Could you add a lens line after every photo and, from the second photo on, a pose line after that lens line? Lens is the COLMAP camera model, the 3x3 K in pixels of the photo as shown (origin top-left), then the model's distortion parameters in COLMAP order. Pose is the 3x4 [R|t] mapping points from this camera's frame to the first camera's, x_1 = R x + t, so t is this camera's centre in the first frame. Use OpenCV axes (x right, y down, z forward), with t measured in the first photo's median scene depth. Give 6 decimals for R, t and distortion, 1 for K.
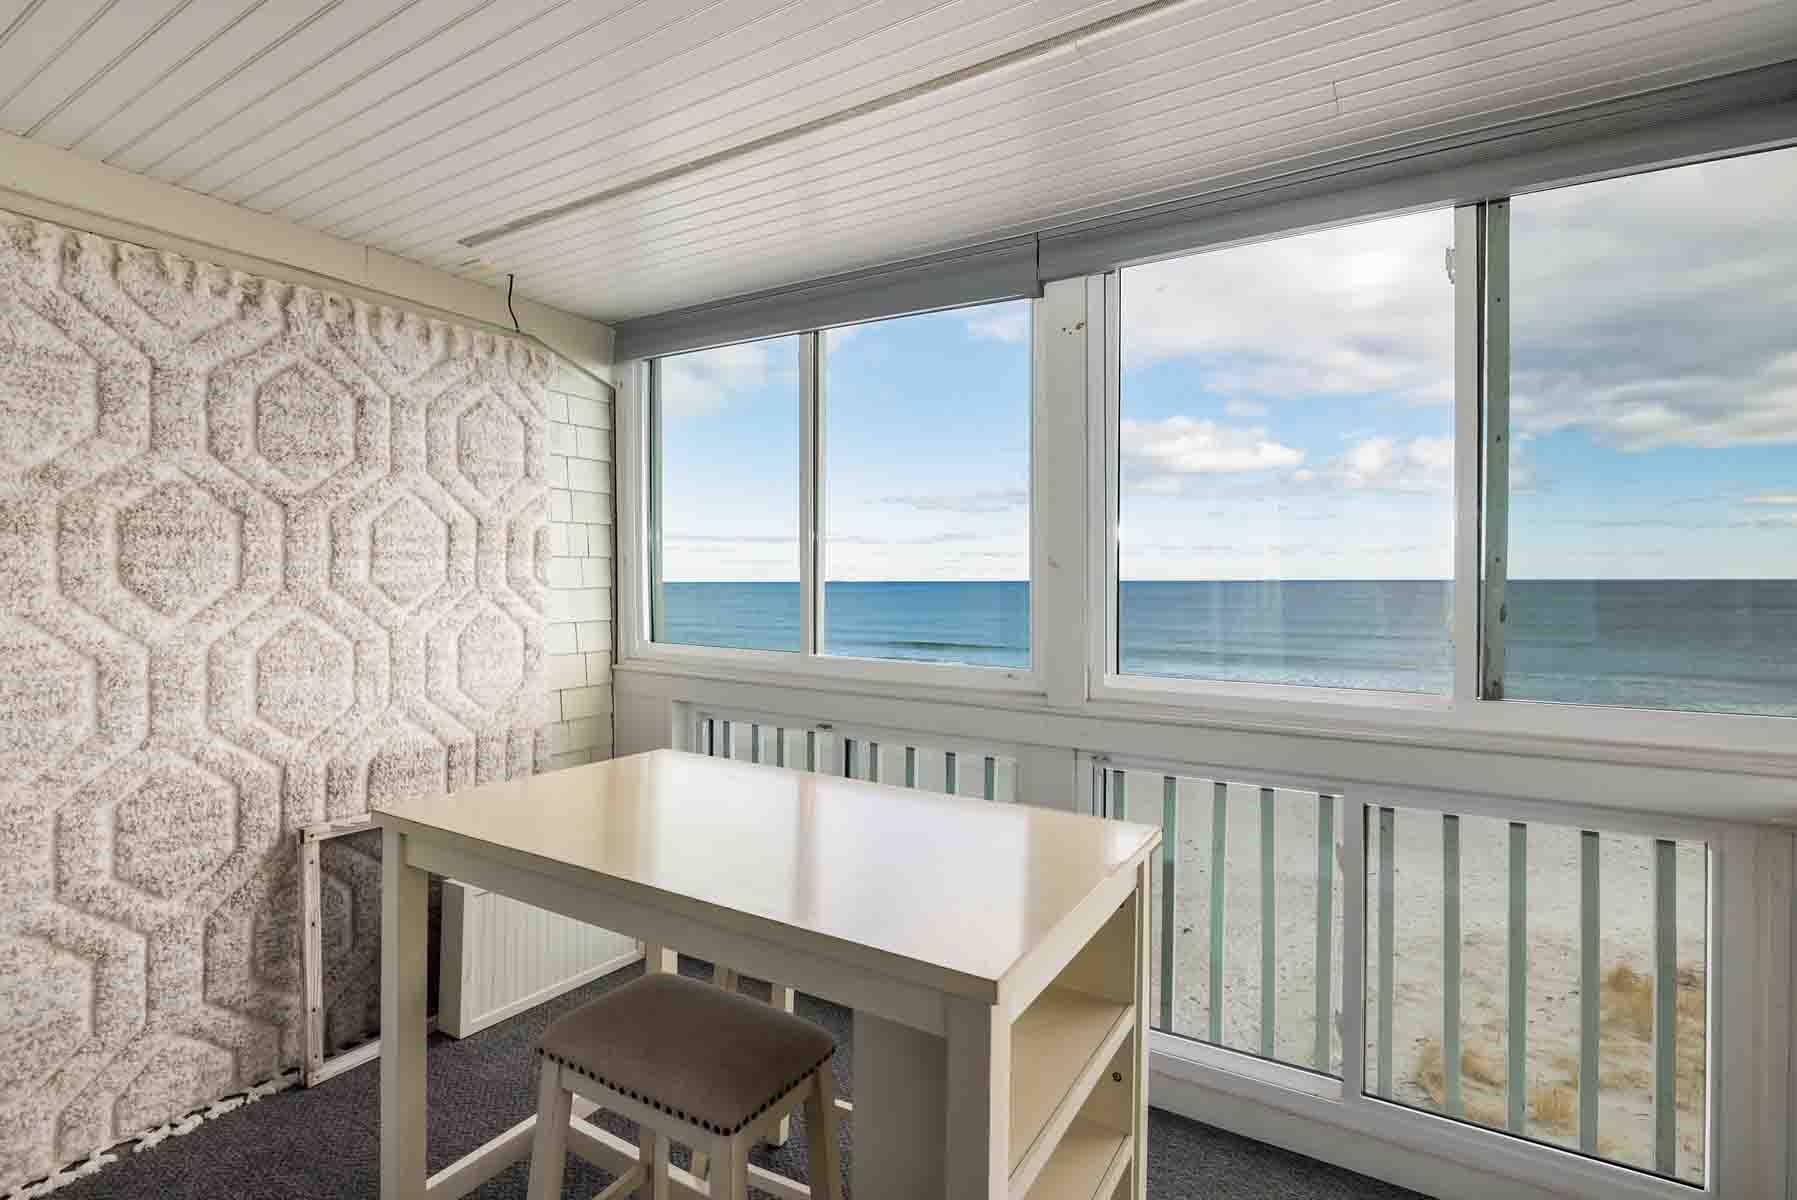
lens RADIAL K [[872.5, 0, 895.1], [0, 872.5, 585.1], [0, 0, 1]] dist [-0.001737, -0.000080]
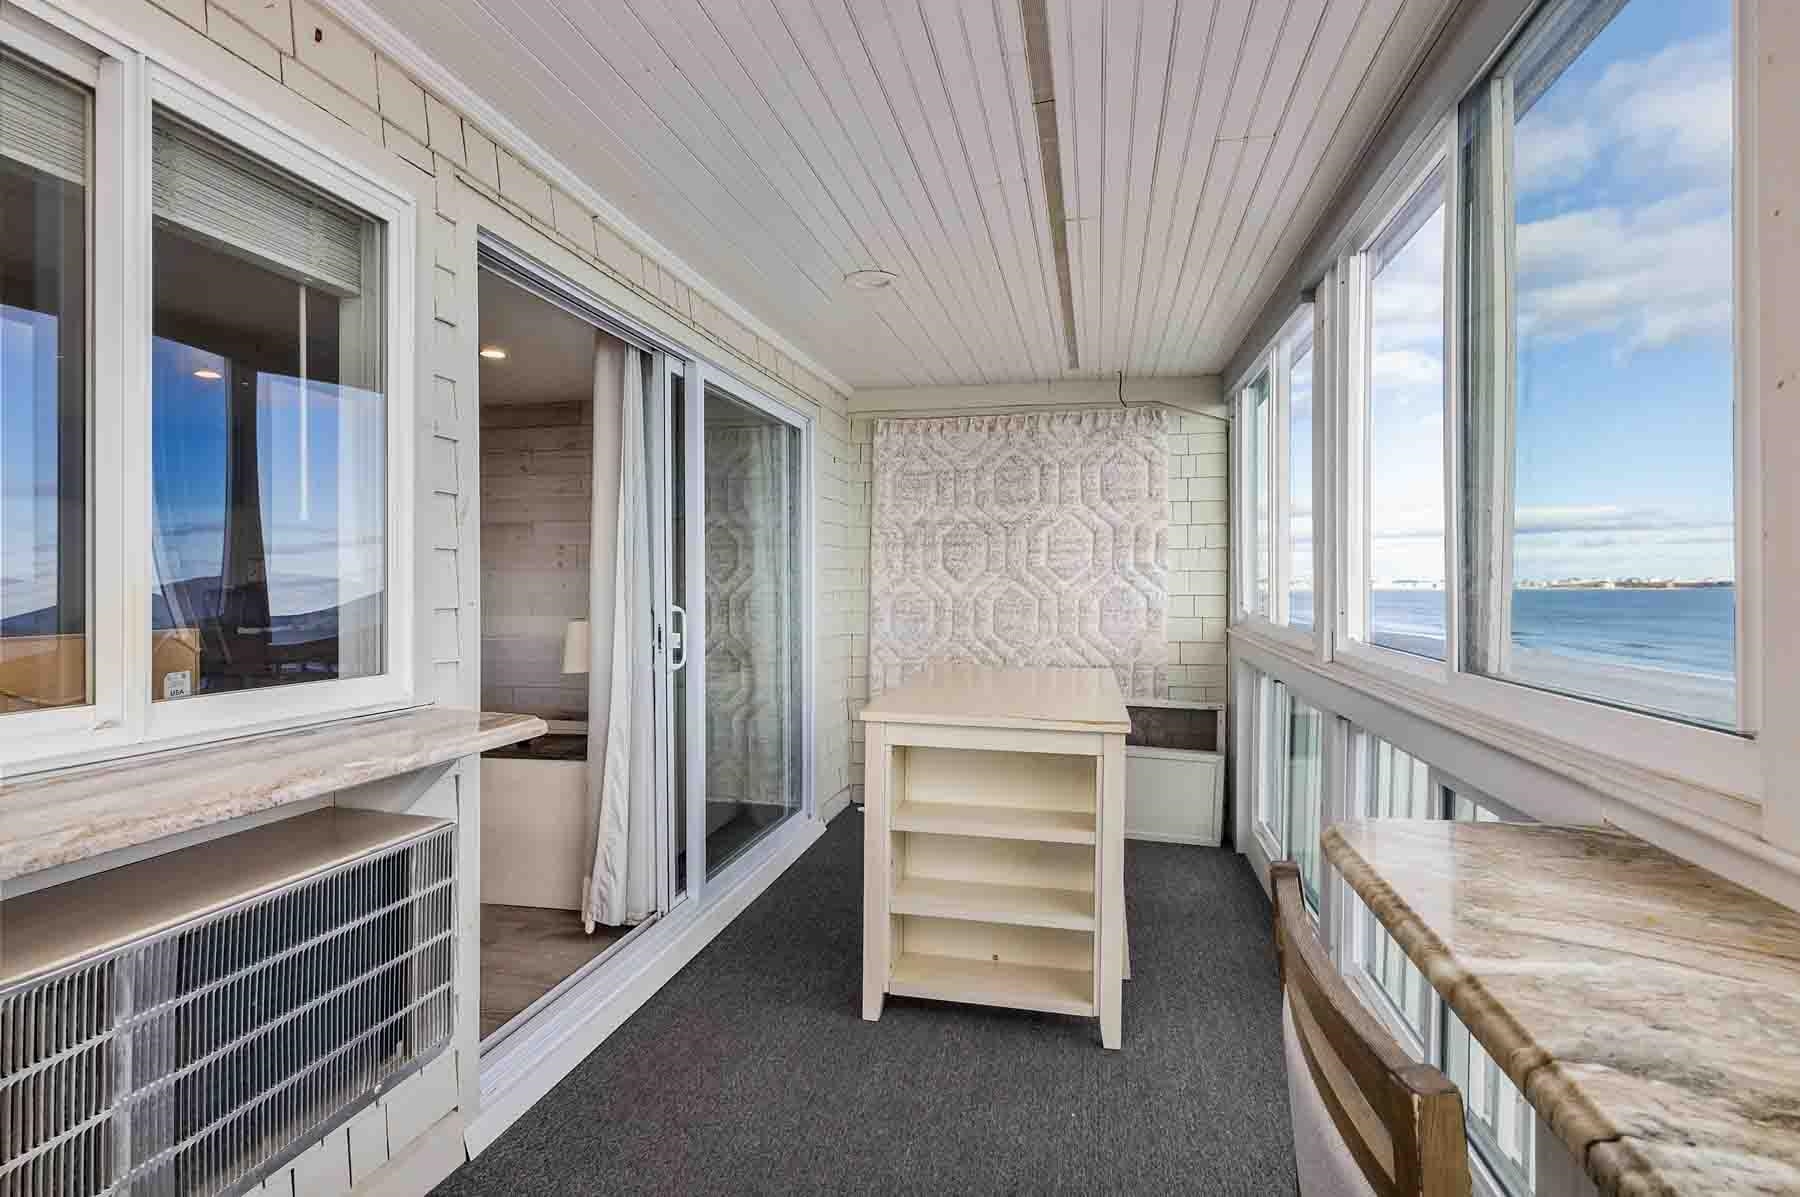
lens RADIAL K [[873.9, 0, 896.6], [0, 873.9, 583.6], [0, 0, 1]] dist [-0.001737, -0.000080]
pose [[0.317084, 0.002345, -0.948395, 1.032524], [-0.004741, 0.999988, 0.000887, 0.032098], [0.948386, 0.004215, 0.317091, 0.127819]]
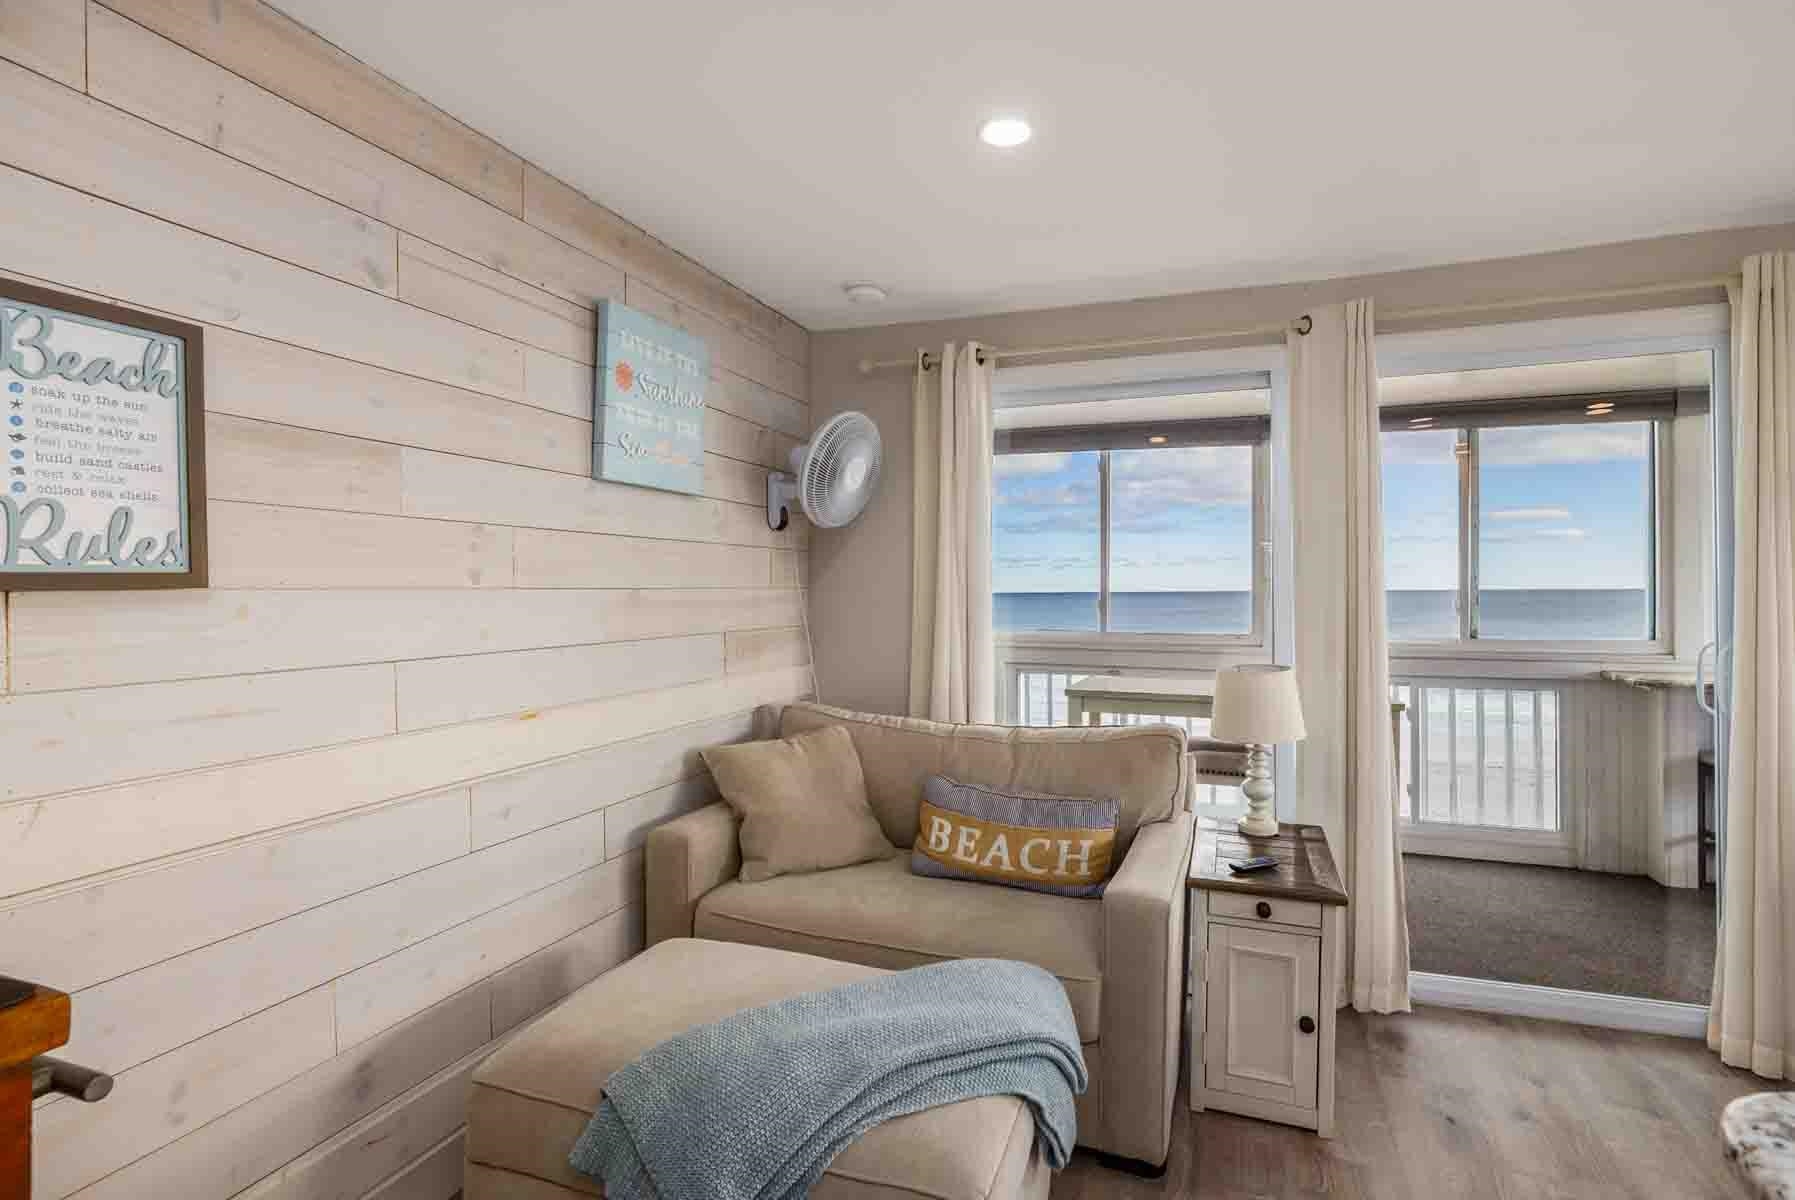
lens RADIAL K [[892.2, 0, 899.2], [0, 892.2, 595.1], [0, 0, 1]] dist [-0.001879, 0.000805]
pose [[0.982349, -0.004953, 0.186990, -0.994865], [0.005250, 0.999986, -0.001095, 0.007324], [-0.186982, 0.002057, 0.982361, -0.826234]]
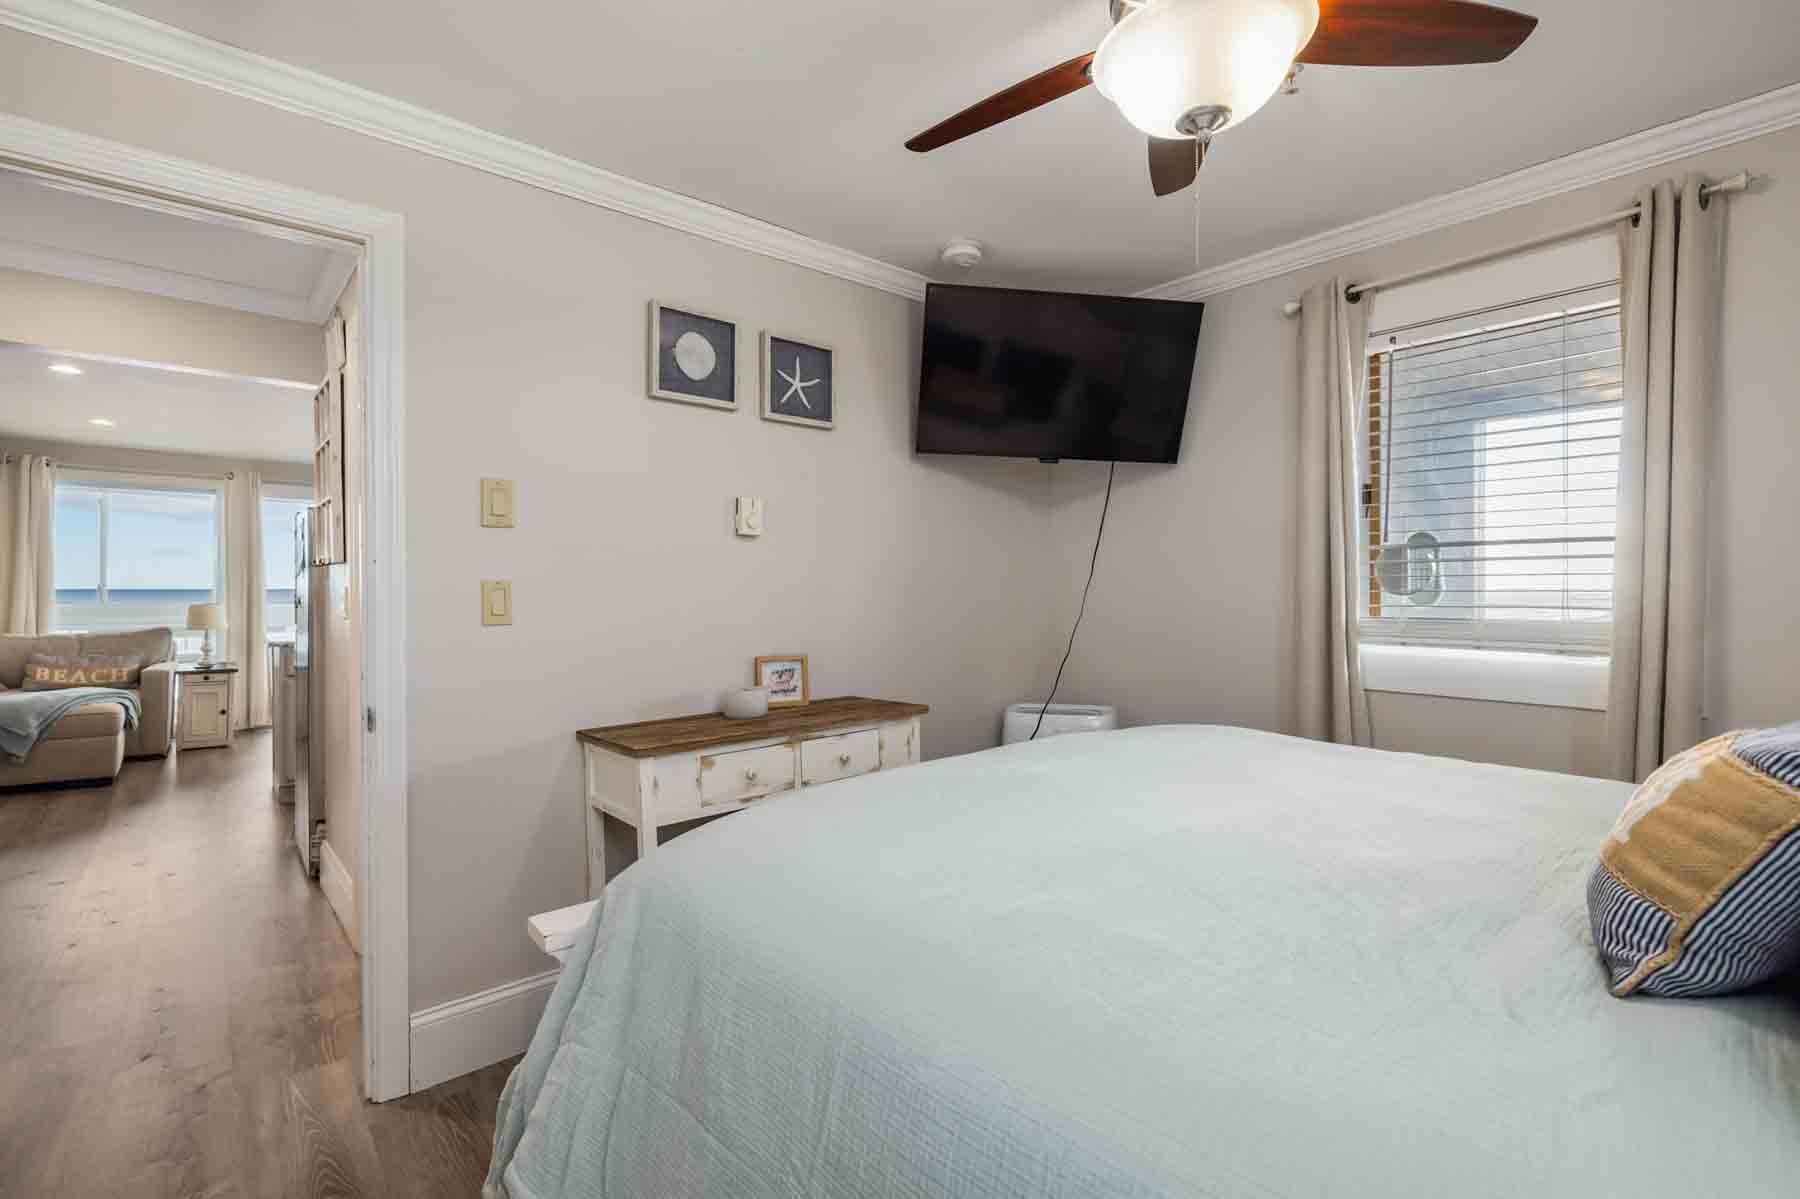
lens RADIAL K [[800.3, 0, 894.1], [0, 800.3, 586.2], [0, 0, 1]] dist [0.000378, 0.000234]
pose [[0.311109, 0.004386, 0.950364, -2.103299], [0.002038, 0.999984, -0.005283, 0.054923], [-0.950372, 0.003581, 0.311095, -2.705153]]
